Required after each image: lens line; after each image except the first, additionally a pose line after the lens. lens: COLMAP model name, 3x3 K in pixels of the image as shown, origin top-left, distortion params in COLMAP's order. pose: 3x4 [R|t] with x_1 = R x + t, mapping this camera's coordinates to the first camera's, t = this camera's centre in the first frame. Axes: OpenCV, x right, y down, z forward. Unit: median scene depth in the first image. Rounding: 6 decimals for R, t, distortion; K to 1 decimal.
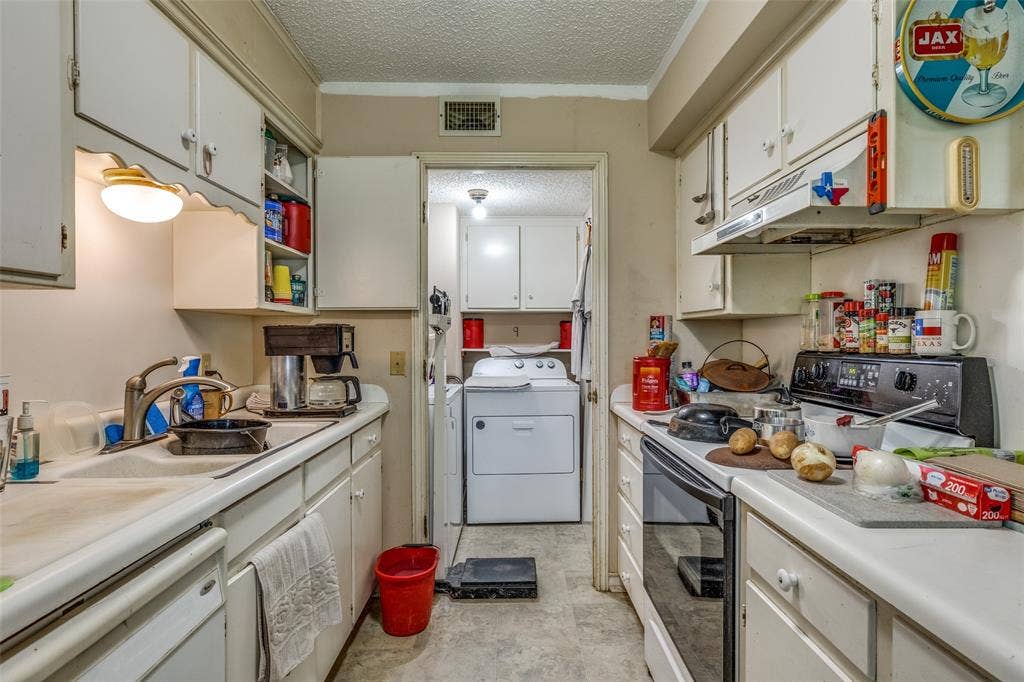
lens RADIAL K [[497.4, 0, 518.9], [0, 497.4, 339.2], [0, 0, 1]] dist [-0.001274, 0.000418]
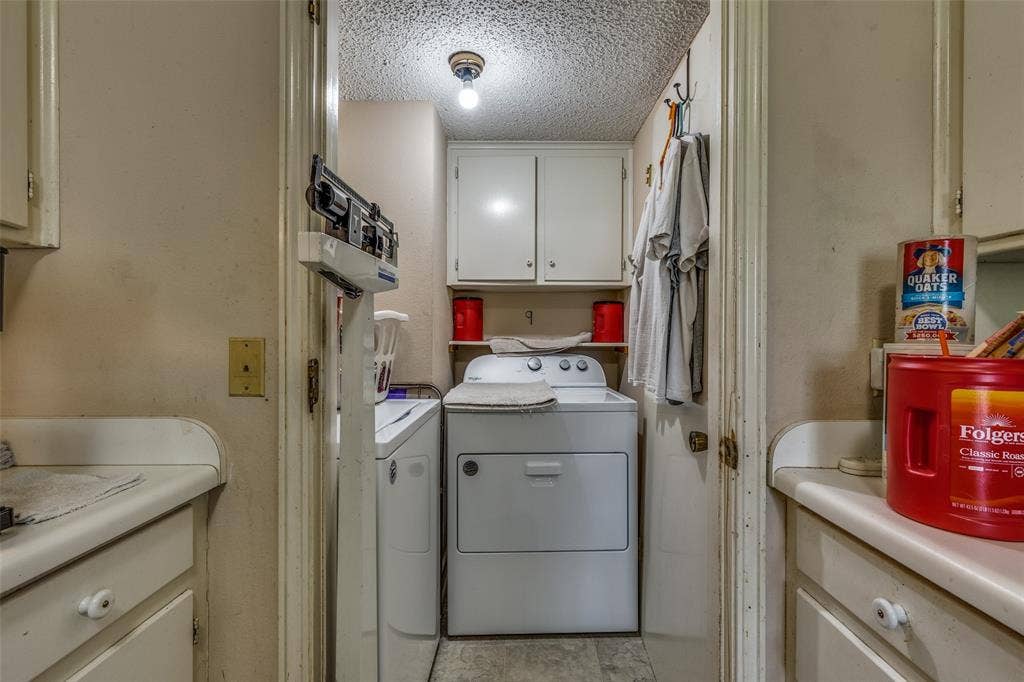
lens RADIAL K [[497.4, 0, 518.9], [0, 497.4, 339.2], [0, 0, 1]] dist [-0.001274, 0.000418]
pose [[0.999790, 0.004074, -0.020104, -0.007784], [-0.003951, 0.999973, 0.006118, 0.012950], [0.020128, -0.006037, 0.999779, 0.352793]]
